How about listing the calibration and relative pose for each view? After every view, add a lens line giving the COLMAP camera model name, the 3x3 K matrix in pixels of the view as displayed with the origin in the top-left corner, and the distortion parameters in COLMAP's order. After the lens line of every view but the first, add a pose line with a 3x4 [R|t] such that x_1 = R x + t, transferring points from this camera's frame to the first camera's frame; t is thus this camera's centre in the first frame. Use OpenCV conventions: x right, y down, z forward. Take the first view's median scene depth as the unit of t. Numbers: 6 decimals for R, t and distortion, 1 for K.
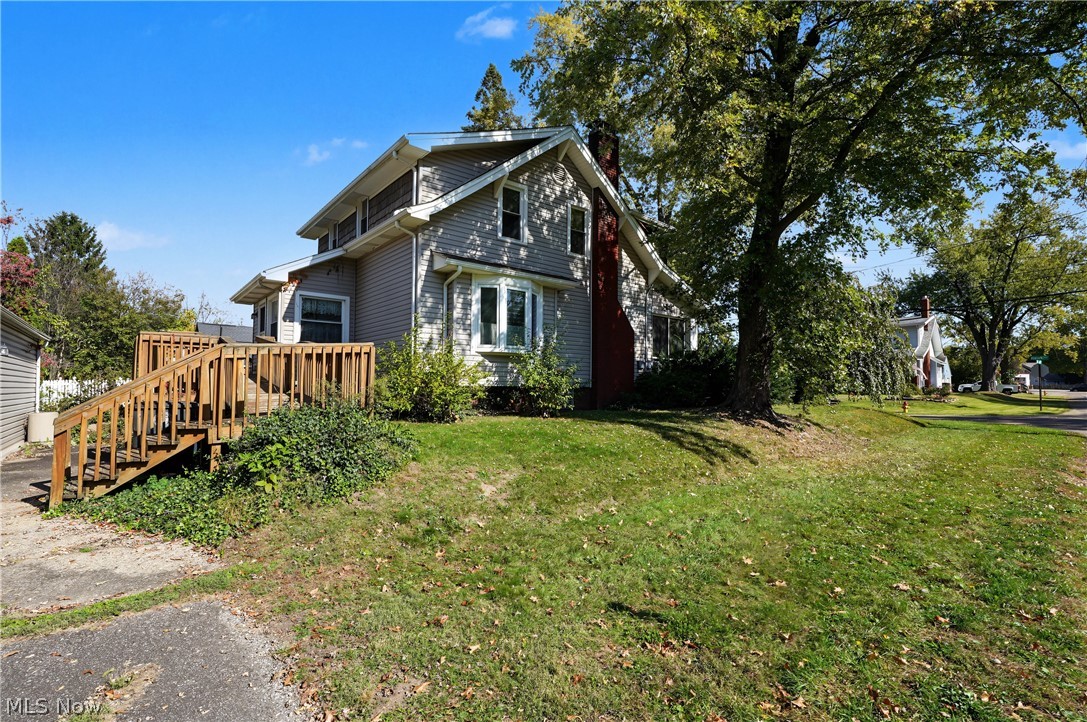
lens RADIAL K [[501.4, 0, 546.8], [0, 501.4, 367.5], [0, 0, 1]] dist [-0.002859, -0.000466]
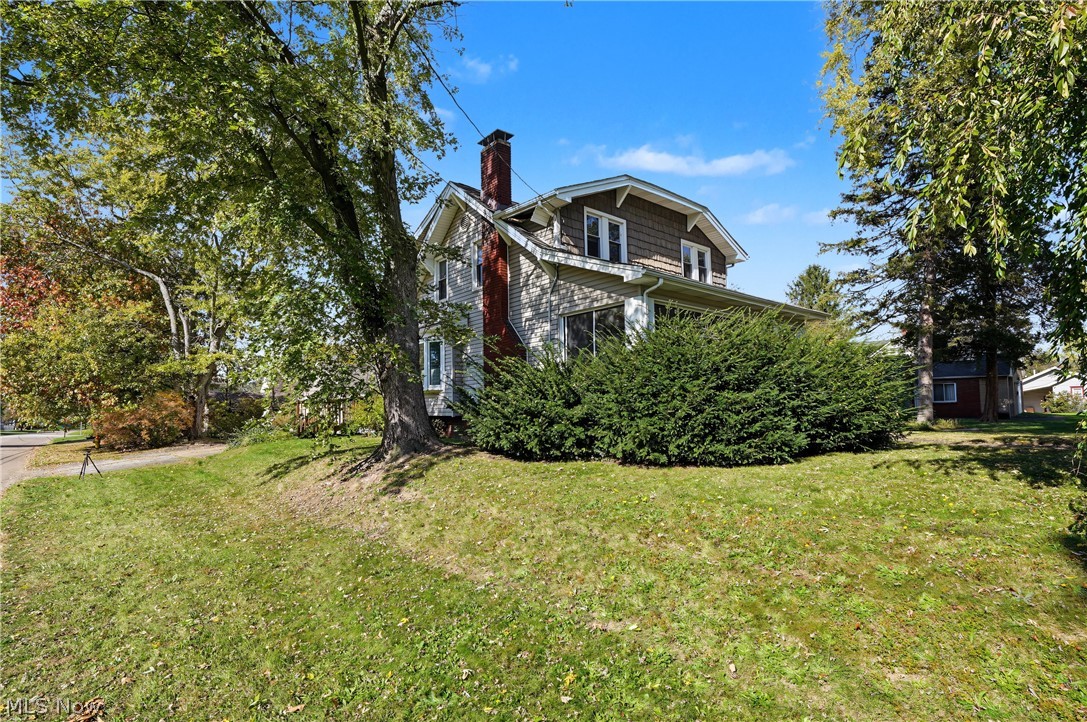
lens RADIAL K [[512.0, 0, 544.9], [0, 512.0, 364.8], [0, 0, 1]] dist [-0.001224, -0.000156]
pose [[0.004478, -0.087421, -0.996161, 1.132068], [0.041613, 0.995325, -0.087161, 0.031636], [0.999124, -0.041063, 0.008095, 1.162076]]
